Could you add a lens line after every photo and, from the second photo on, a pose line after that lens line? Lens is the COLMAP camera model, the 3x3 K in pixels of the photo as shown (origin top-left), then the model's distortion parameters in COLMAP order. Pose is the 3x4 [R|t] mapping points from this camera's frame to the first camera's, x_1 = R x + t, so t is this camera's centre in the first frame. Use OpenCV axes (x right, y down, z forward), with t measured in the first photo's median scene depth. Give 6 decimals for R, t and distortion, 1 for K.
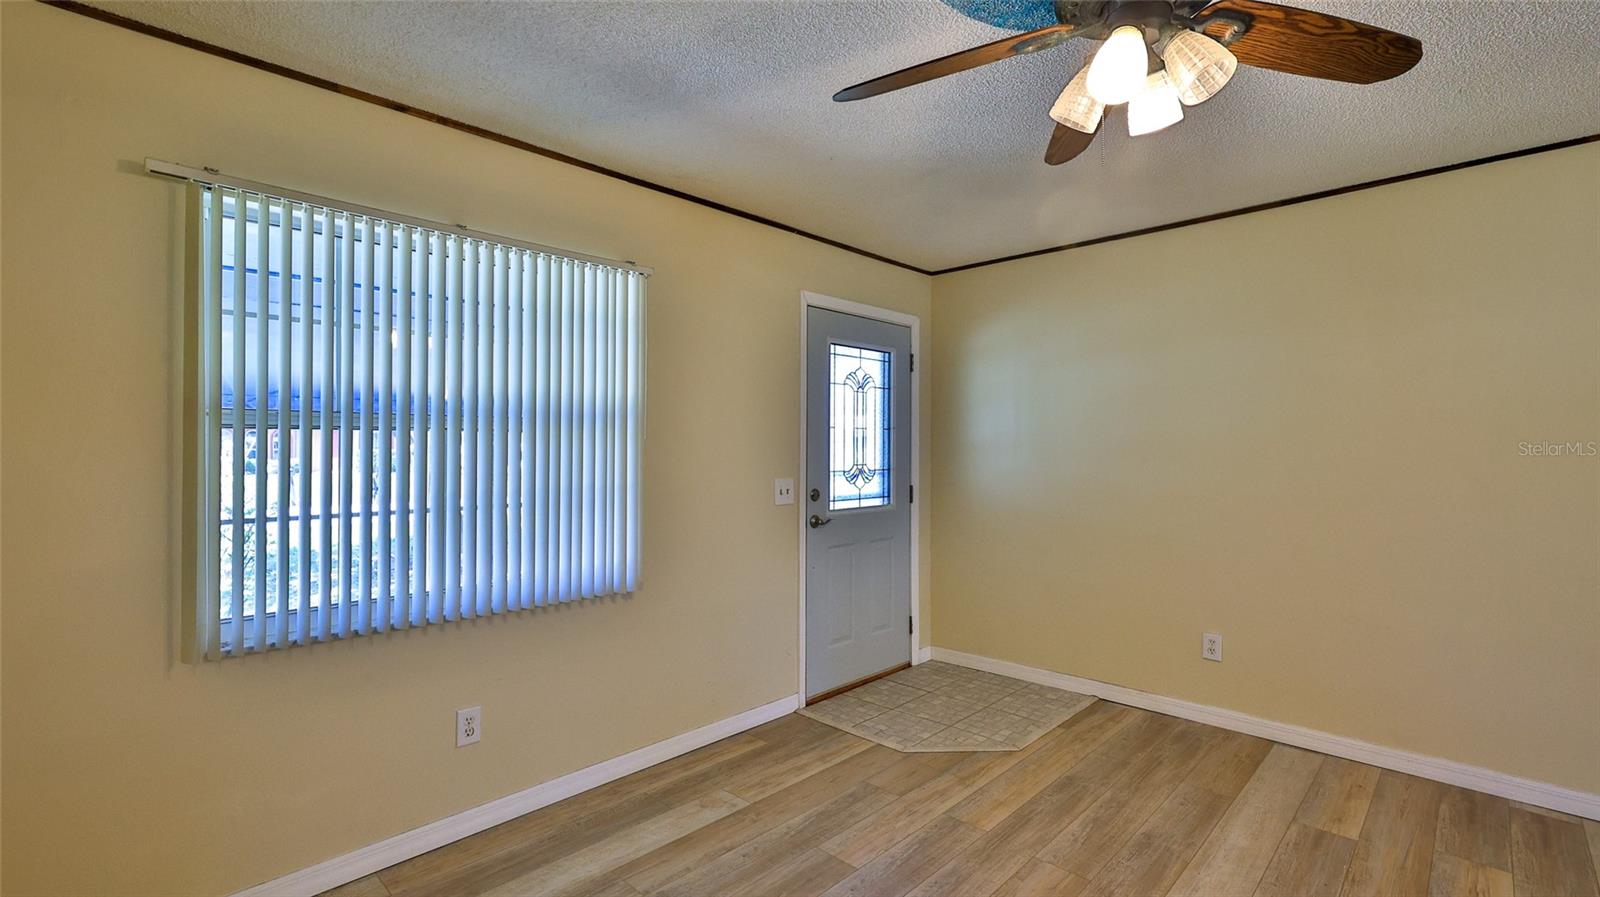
lens RADIAL K [[706.0, 0, 783.8], [0, 706.0, 446.1], [0, 0, 1]] dist [0.000608, 0.000848]
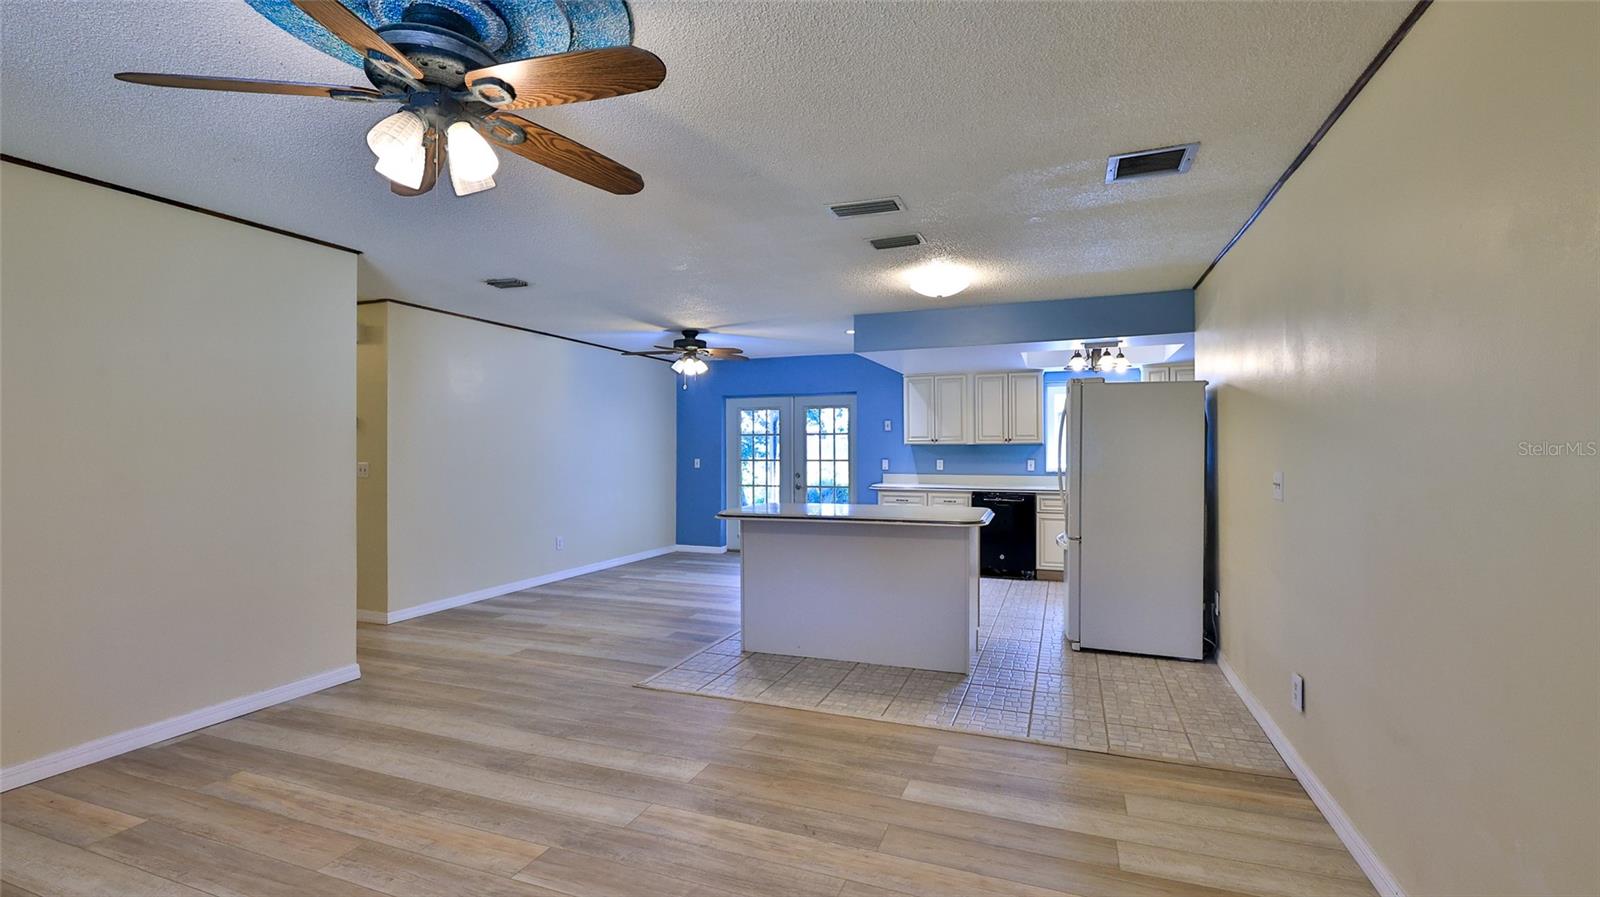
lens RADIAL K [[706.0, 0, 800.6], [0, 706.0, 441.2], [0, 0, 1]] dist [0.000608, 0.000848]
pose [[-0.413974, 0.009372, 0.910241, -0.468852], [-0.004195, 0.999917, -0.012203, 0.001486], [-0.910279, -0.008870, -0.413900, 0.470404]]
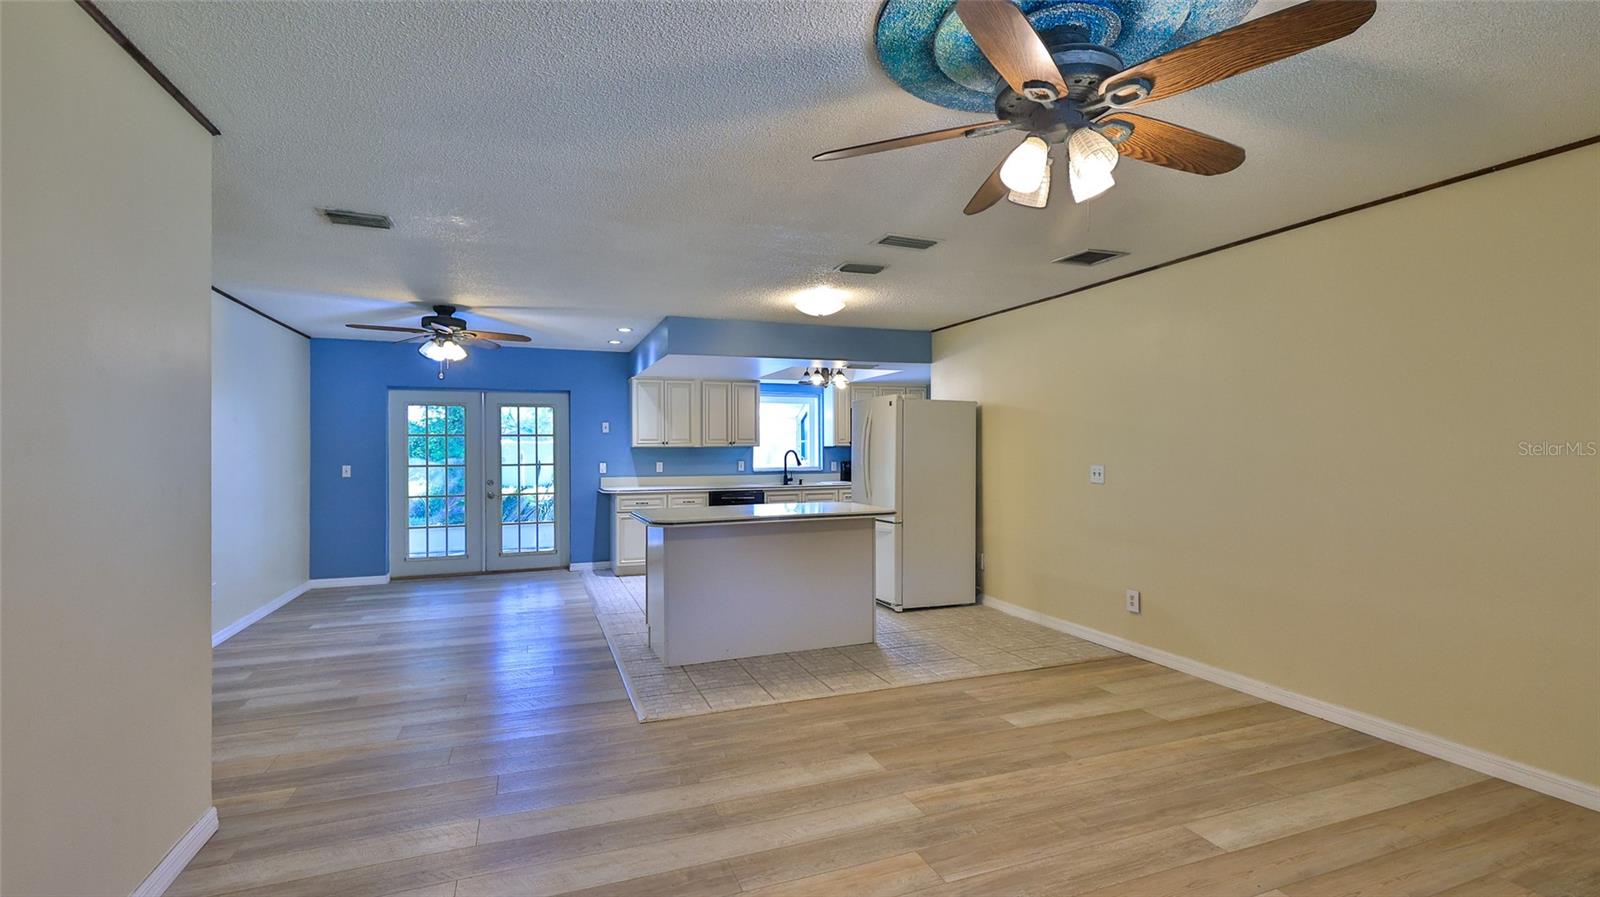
lens RADIAL K [[706.0, 0, 798.3], [0, 706.0, 440.0], [0, 0, 1]] dist [0.000608, 0.000848]
pose [[-0.913596, 0.008922, 0.406524, 0.188562], [0.001551, 0.999828, -0.018458, 0.002959], [-0.406619, -0.016232, -0.913454, 1.198415]]
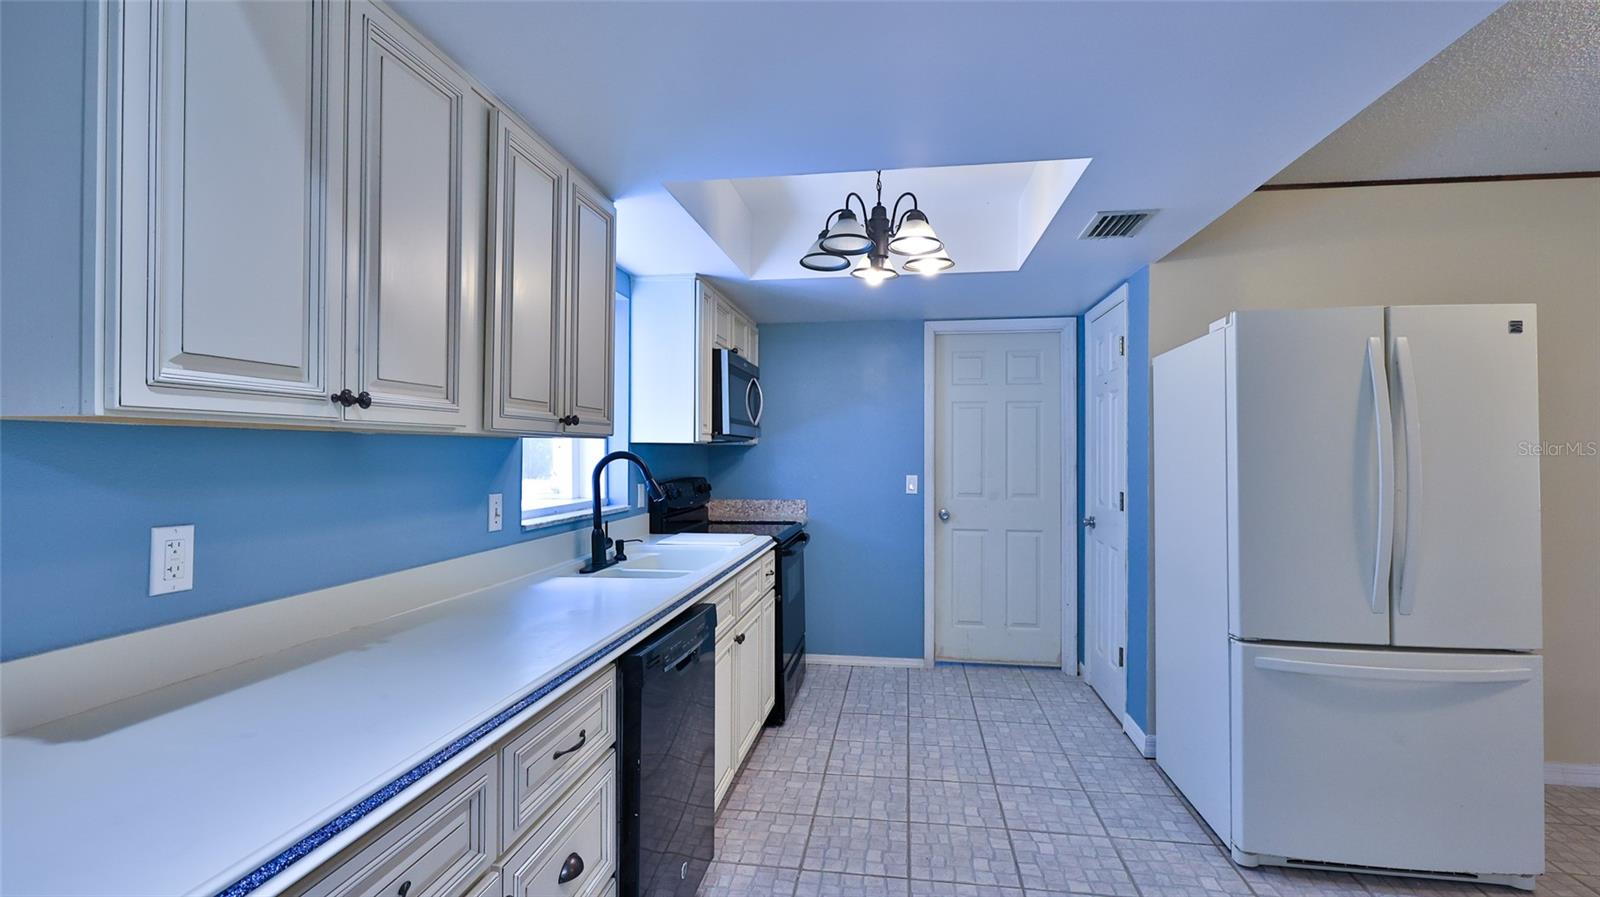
lens RADIAL K [[706.0, 0, 802.6], [0, 706.0, 448.0], [0, 0, 1]] dist [0.000608, 0.000848]
pose [[-0.802410, -0.006566, -0.596737, 1.836515], [0.001355, 0.999917, -0.012824, -0.002583], [0.596771, -0.011098, -0.802335, -0.636662]]
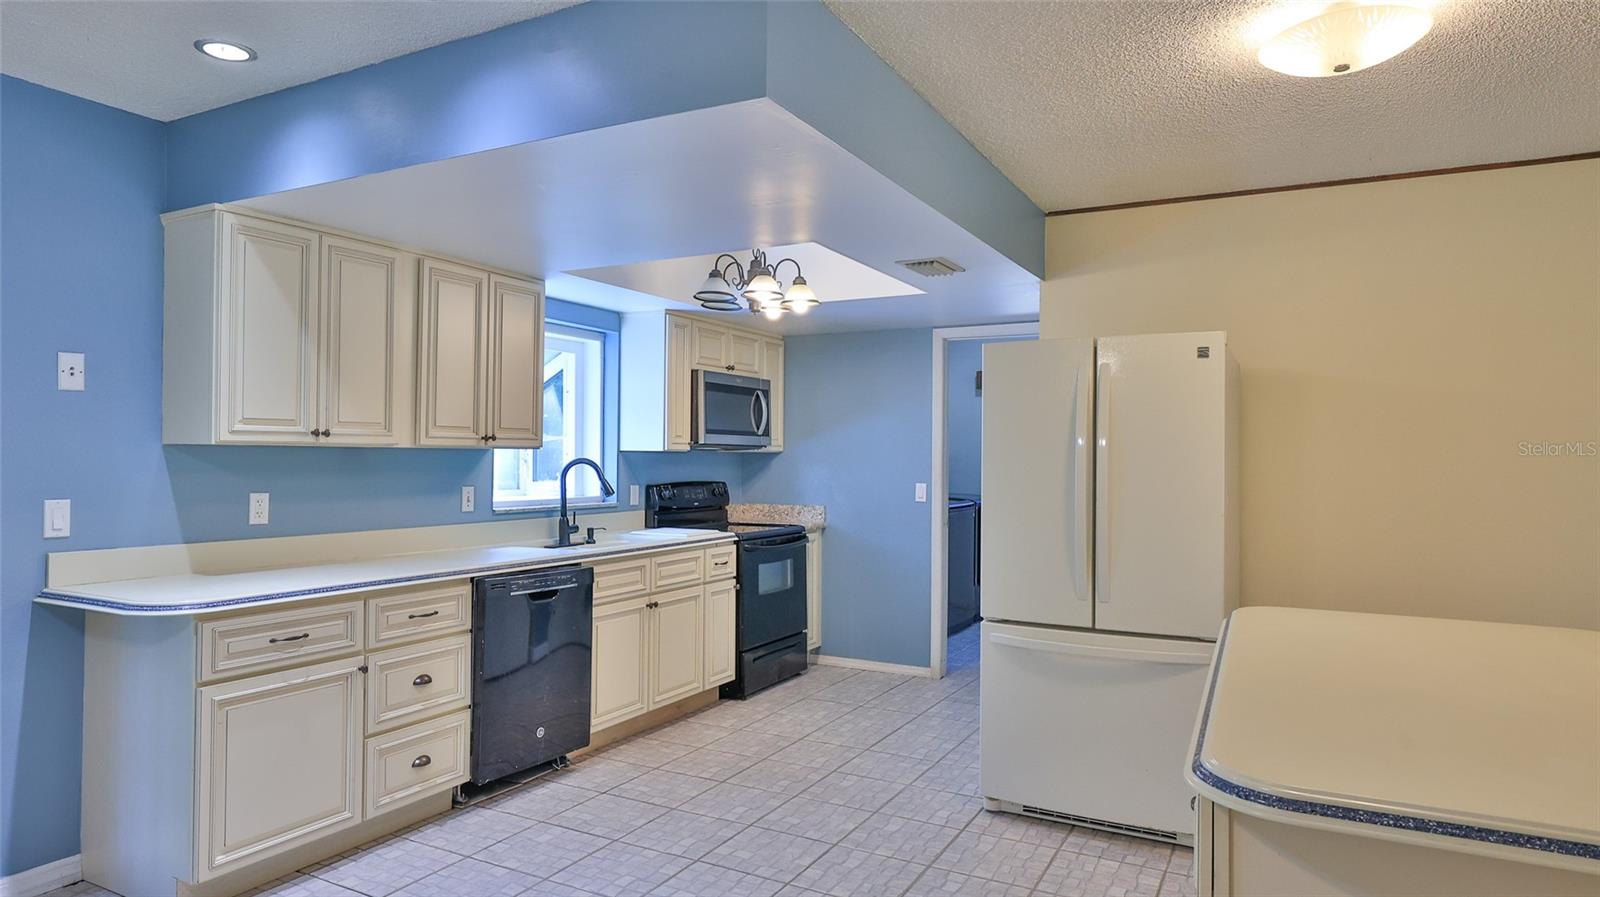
lens RADIAL K [[939.8, 0, 799.5], [0, 939.8, 450.1], [0, 0, 1]] dist [0.000357, -0.000599]
pose [[-0.957342, -0.010593, -0.288762, 1.568832], [-0.006636, 0.999870, -0.014678, -0.002974], [0.288880, -0.012135, -0.957288, 0.155712]]
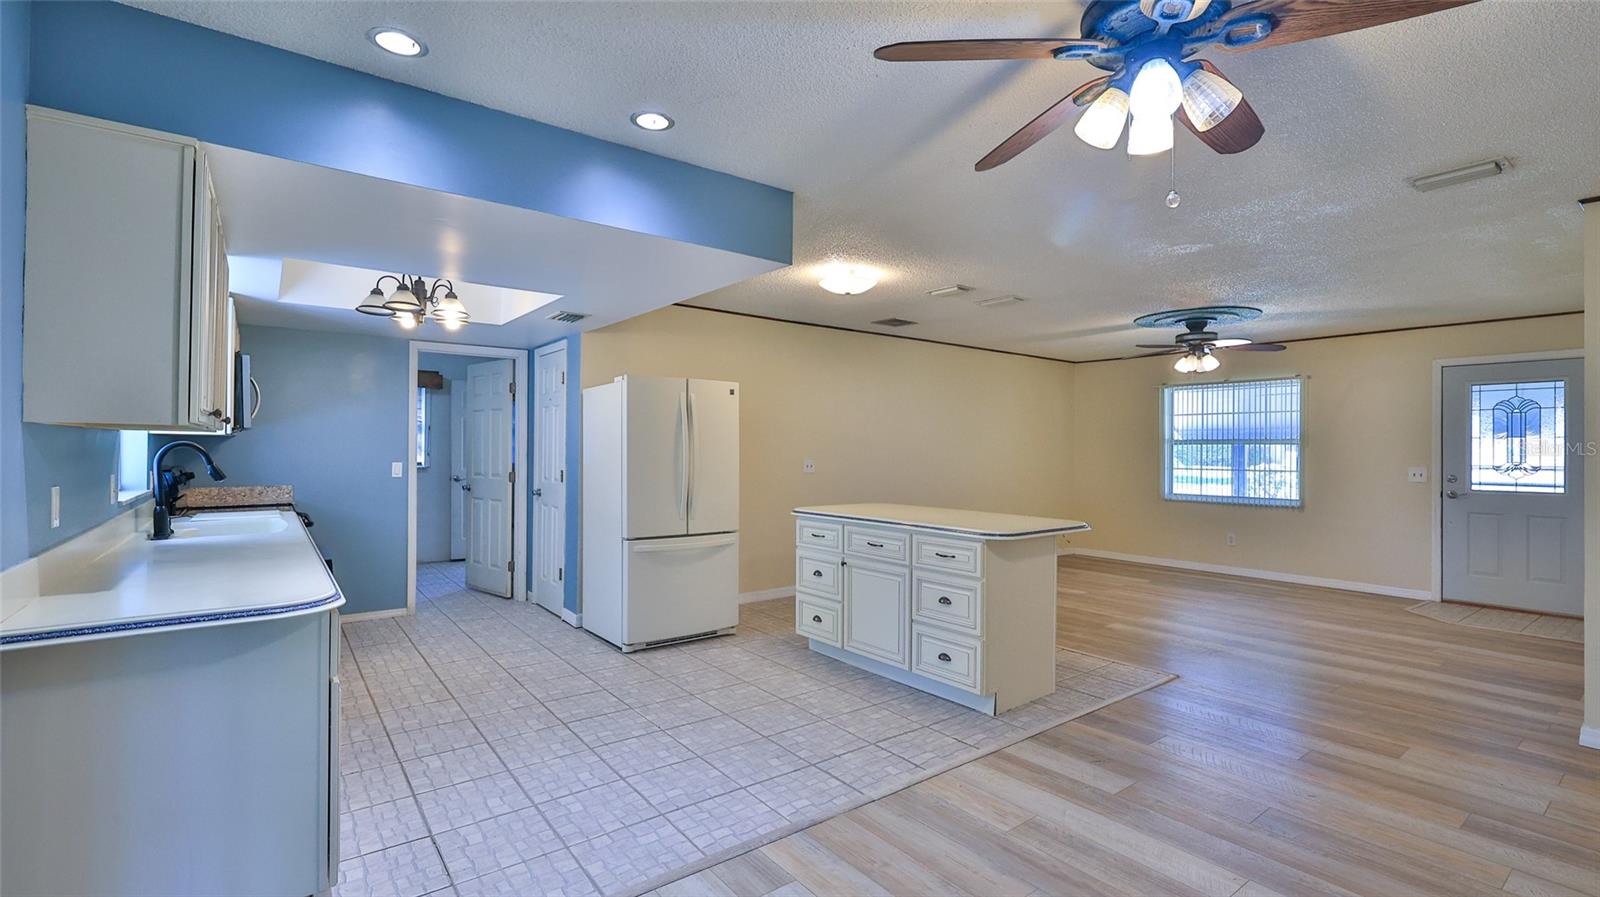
lens RADIAL K [[706.0, 0, 796.2], [0, 706.0, 449.3], [0, 0, 1]] dist [0.000608, 0.000848]
pose [[-0.138974, -0.000040, -0.990296, 2.481506], [-0.000905, 1.000000, 0.000087, 0.000529], [0.990296, 0.000908, -0.138974, -0.387436]]
